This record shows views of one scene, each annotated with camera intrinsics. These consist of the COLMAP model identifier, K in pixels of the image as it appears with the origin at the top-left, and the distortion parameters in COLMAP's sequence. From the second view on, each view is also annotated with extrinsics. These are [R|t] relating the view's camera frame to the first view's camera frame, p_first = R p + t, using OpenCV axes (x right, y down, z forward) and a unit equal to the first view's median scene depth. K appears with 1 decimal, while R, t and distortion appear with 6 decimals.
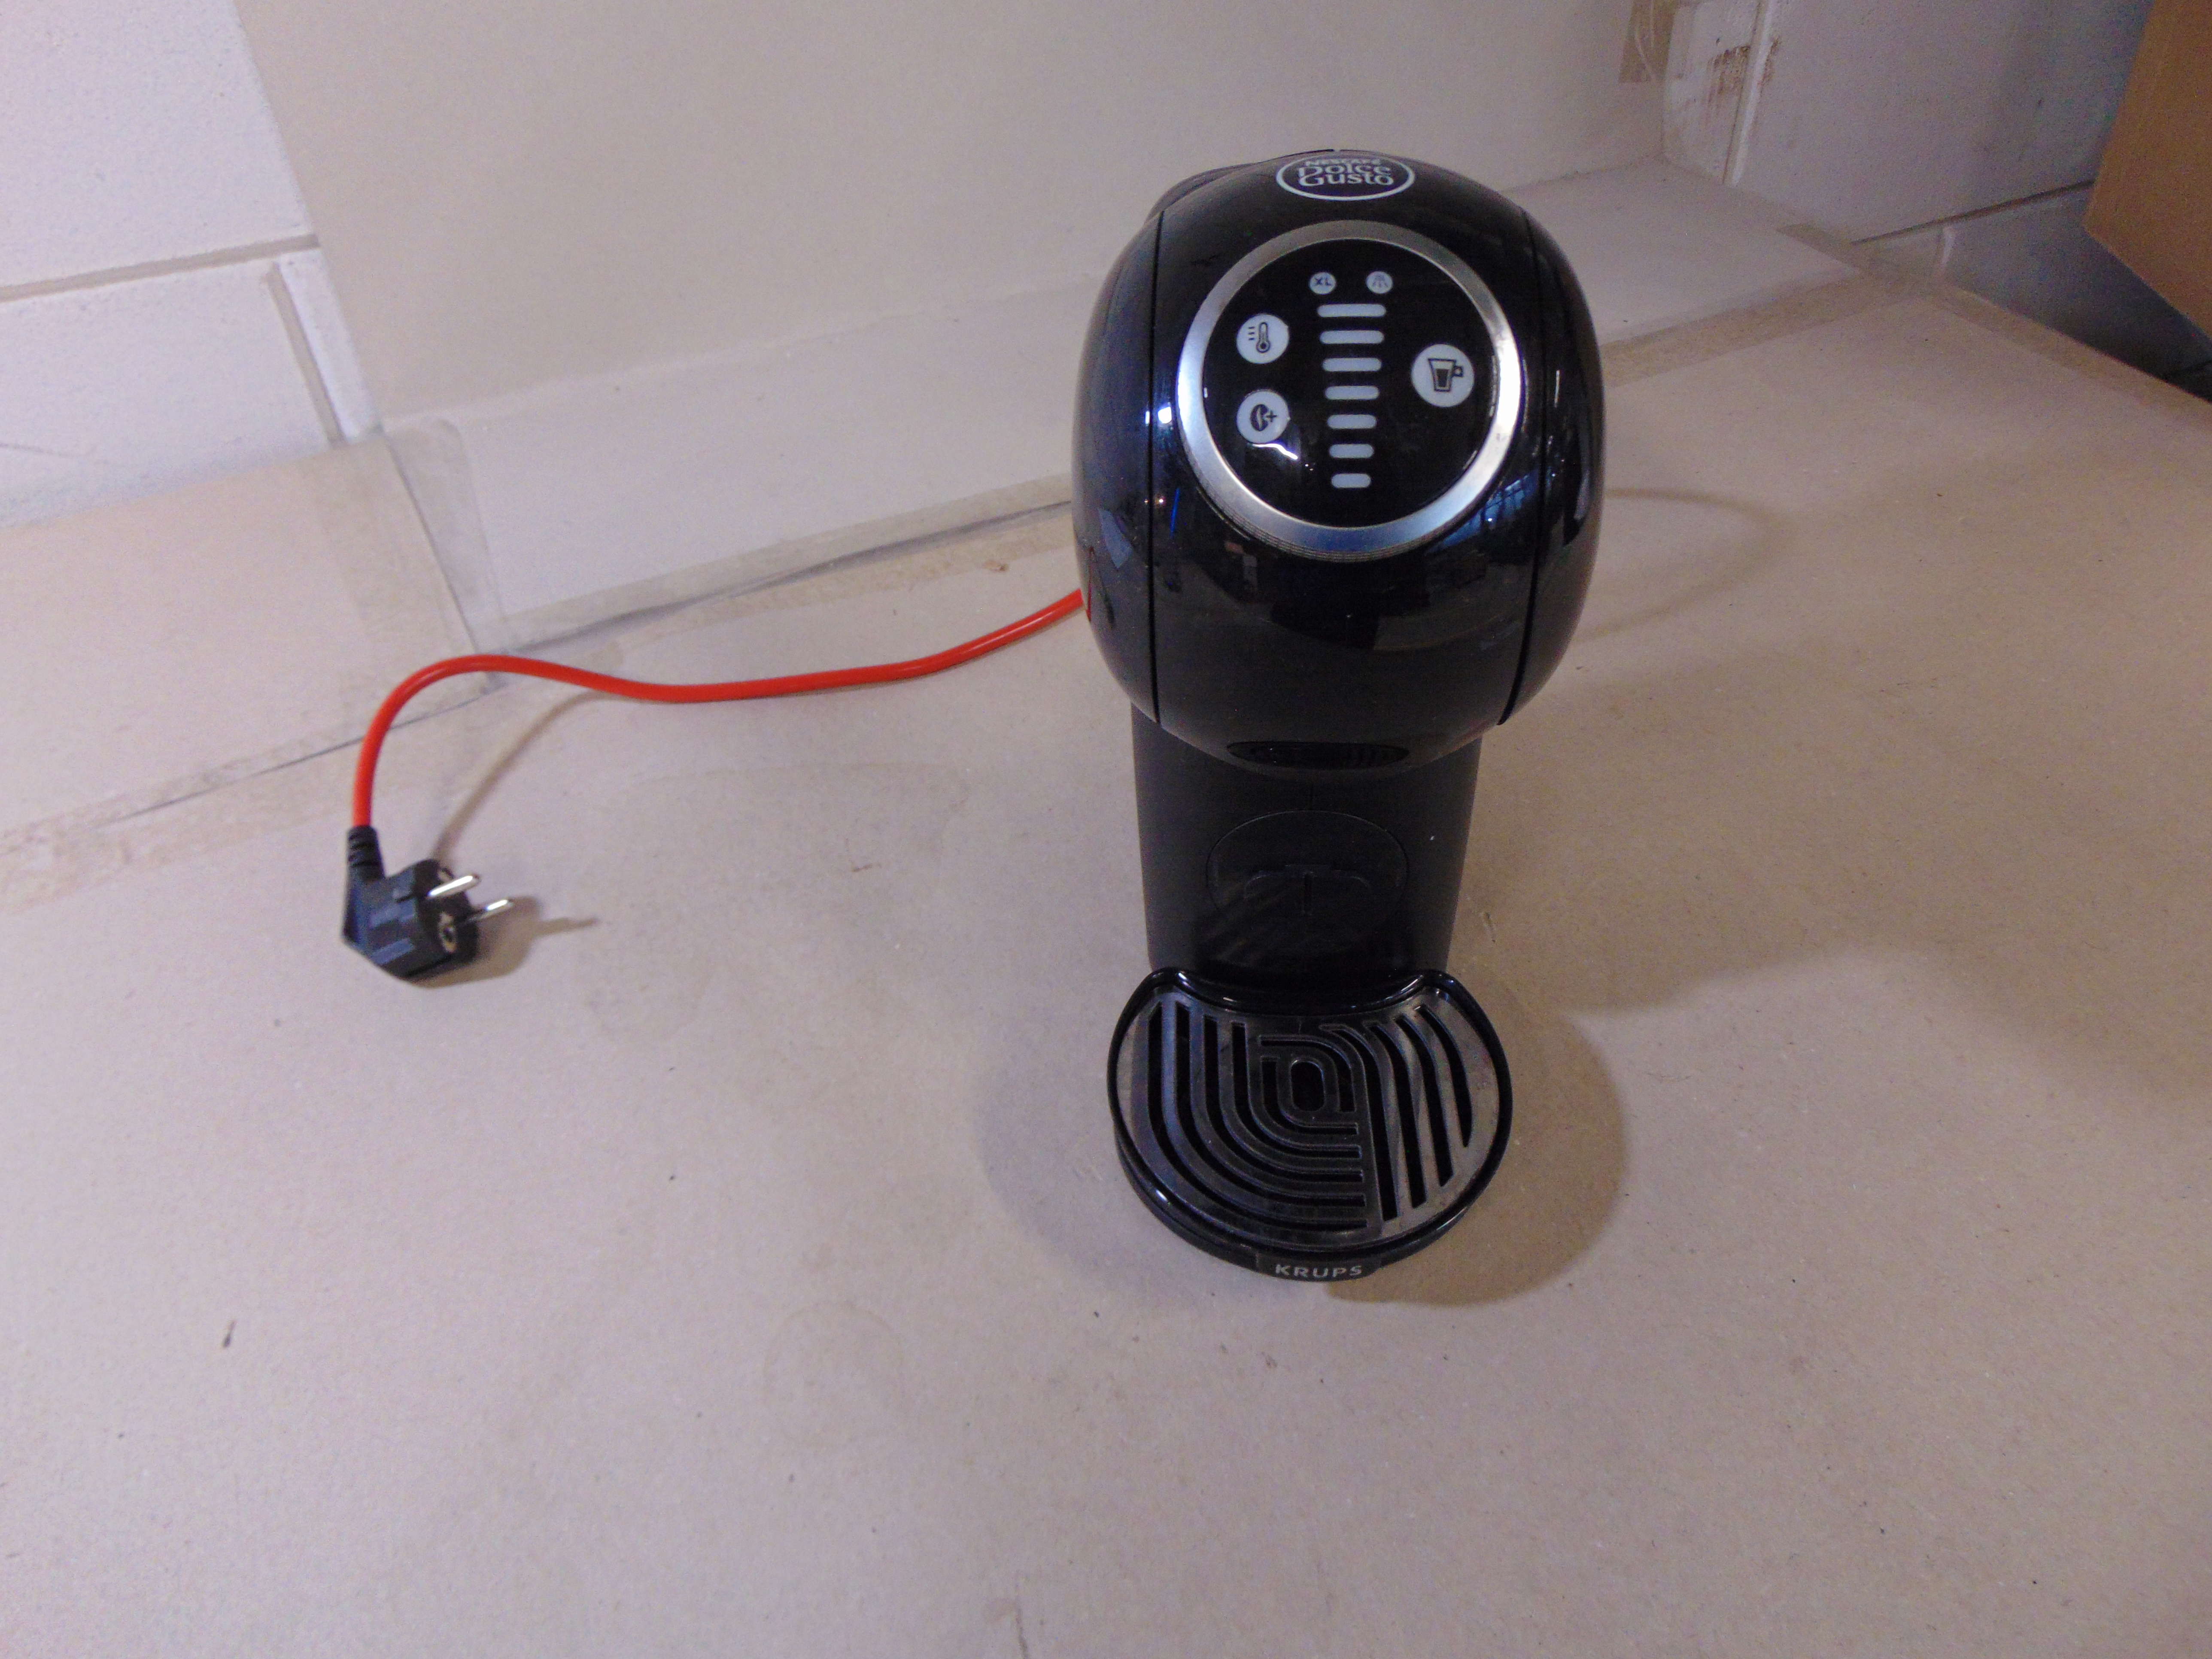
lens RADIAL K [[1666.6, 0, 1106.0], [0, 1666.6, 829.5], [0, 0, 1]] dist [-0.026719, 0.075186]
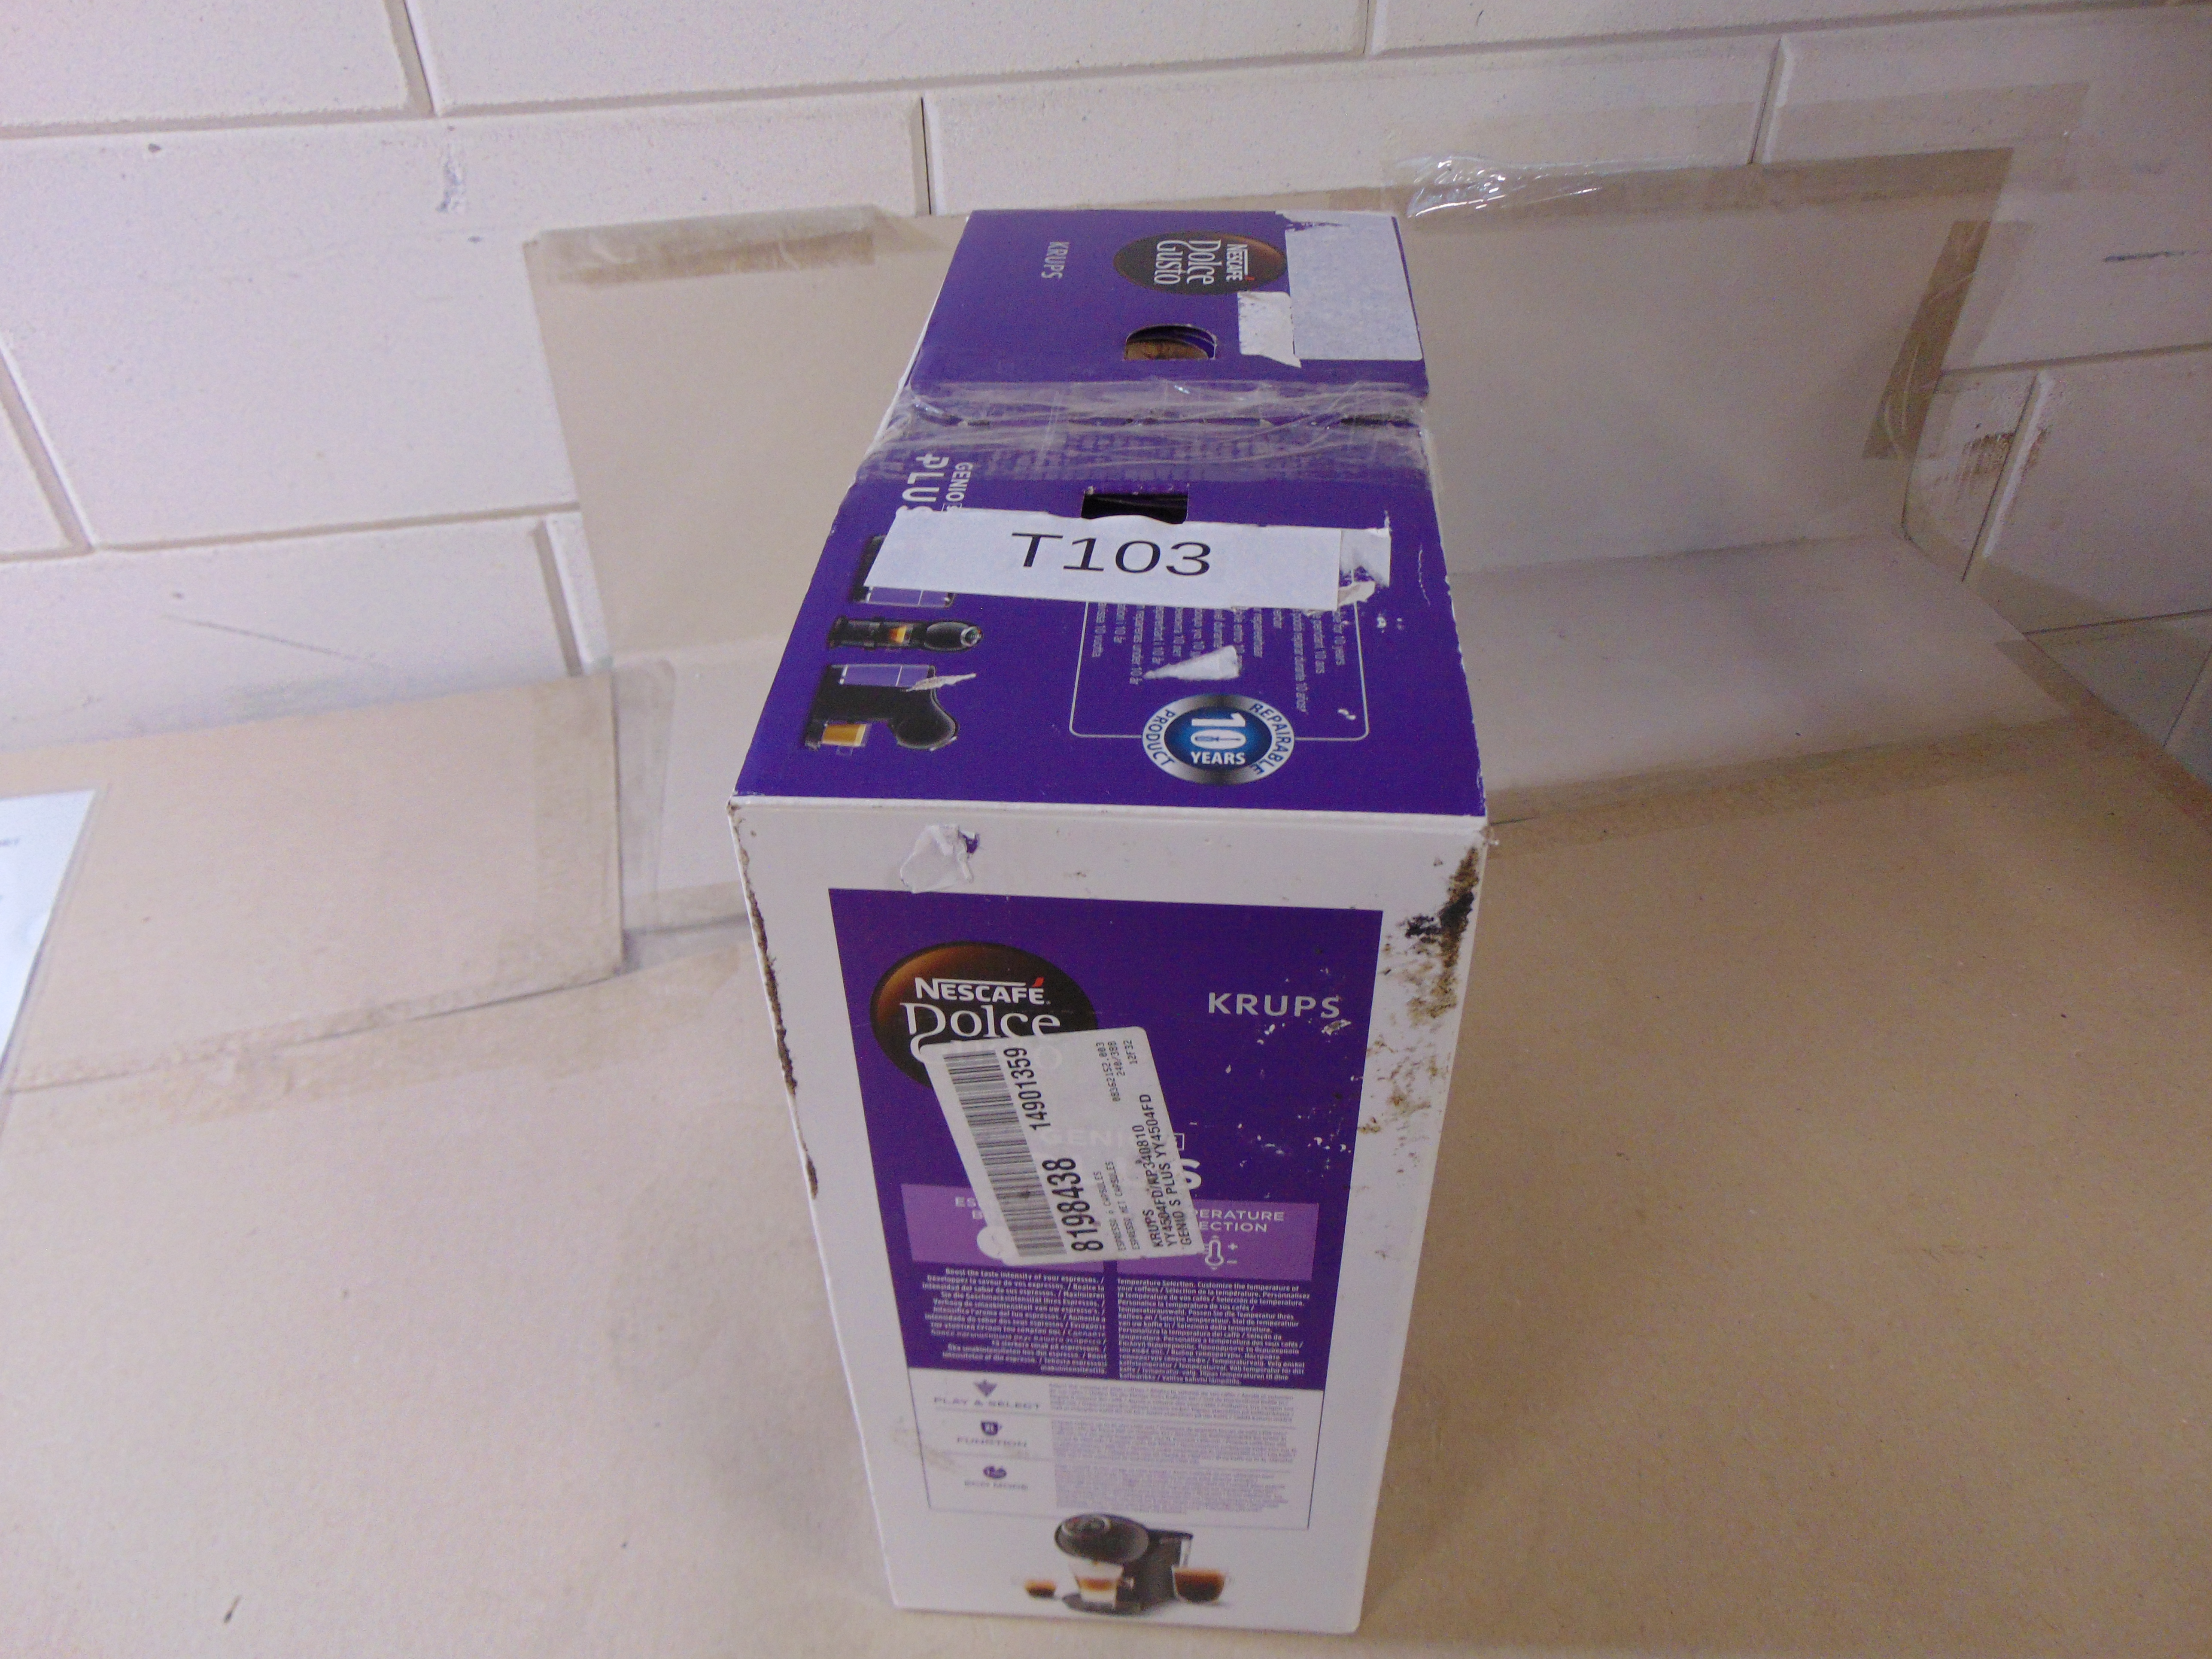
lens RADIAL K [[1666.6, 0, 1106.0], [0, 1666.6, 829.5], [0, 0, 1]] dist [-0.026719, 0.075186]
pose [[0.972120, 0.168028, -0.163555, 0.097543], [-0.173177, 0.984733, -0.017645, -0.188270], [0.158093, 0.045477, 0.986376, -0.045291]]
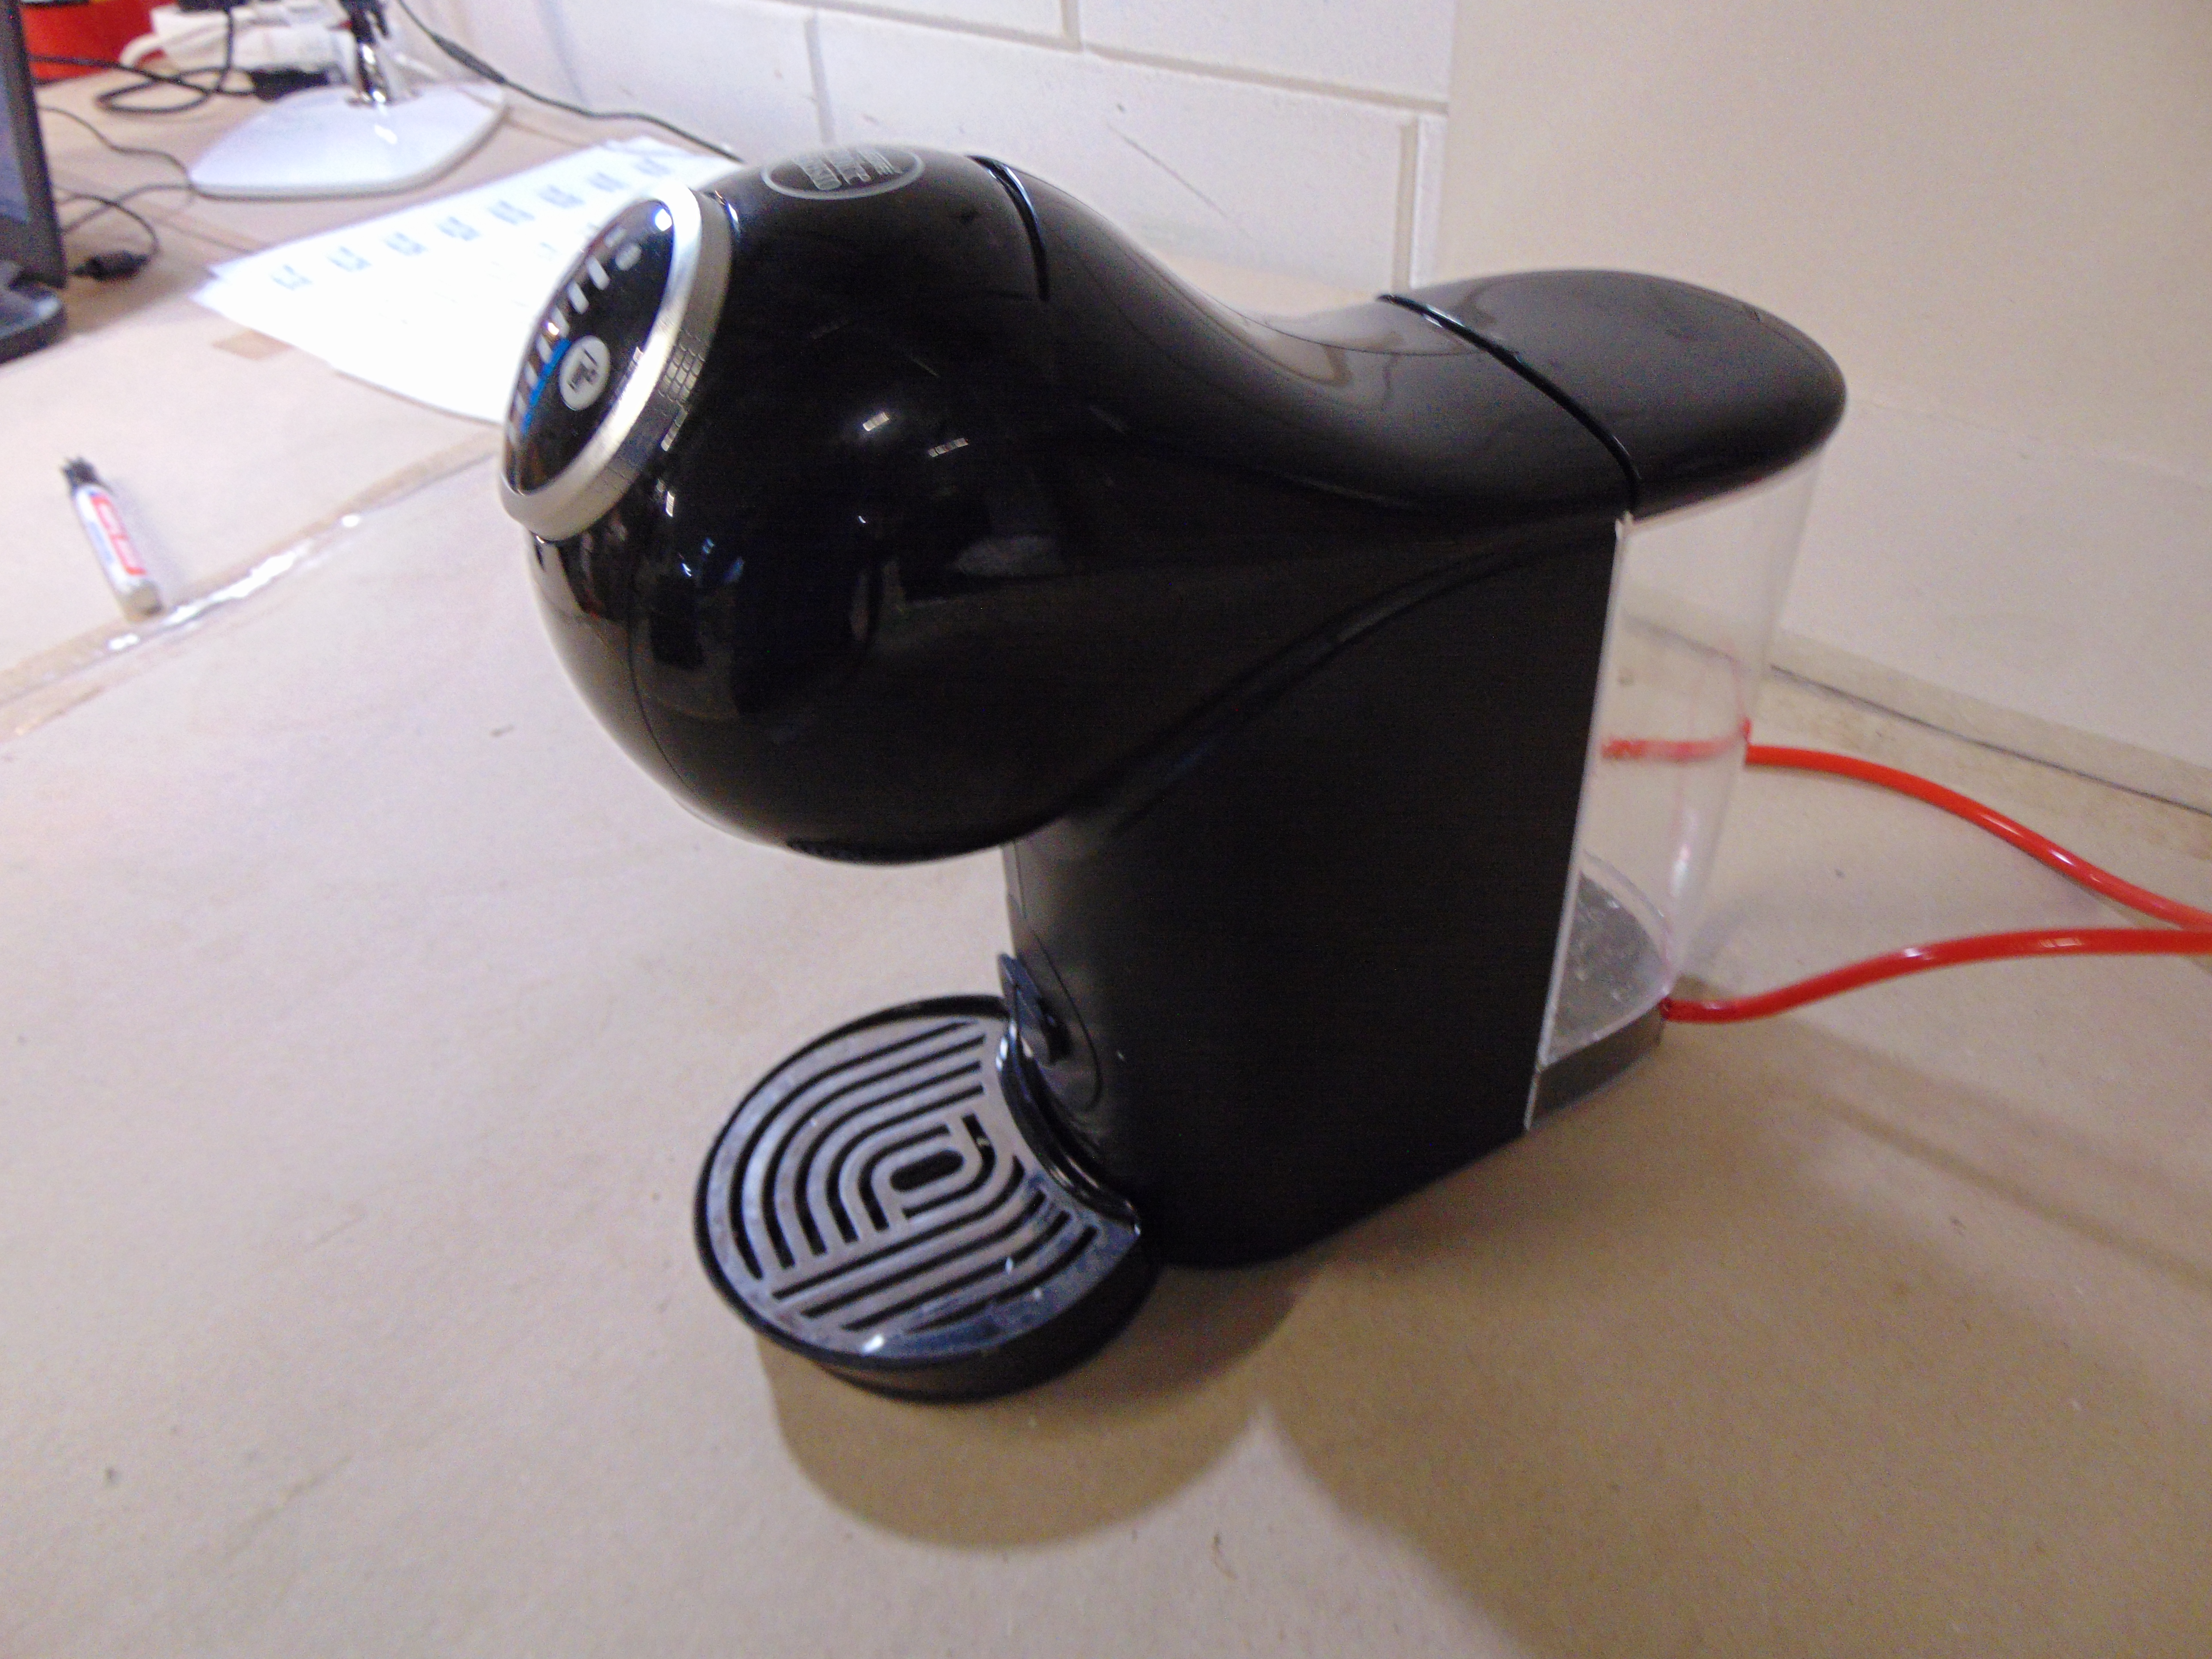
lens RADIAL K [[1666.6, 0, 1106.0], [0, 1666.6, 829.5], [0, 0, 1]] dist [-0.026719, 0.075186]
pose [[0.468035, 0.580453, -0.666347, 0.404021], [-0.560592, 0.777912, 0.283883, -0.183474], [0.683140, 0.240682, 0.689487, 0.247529]]
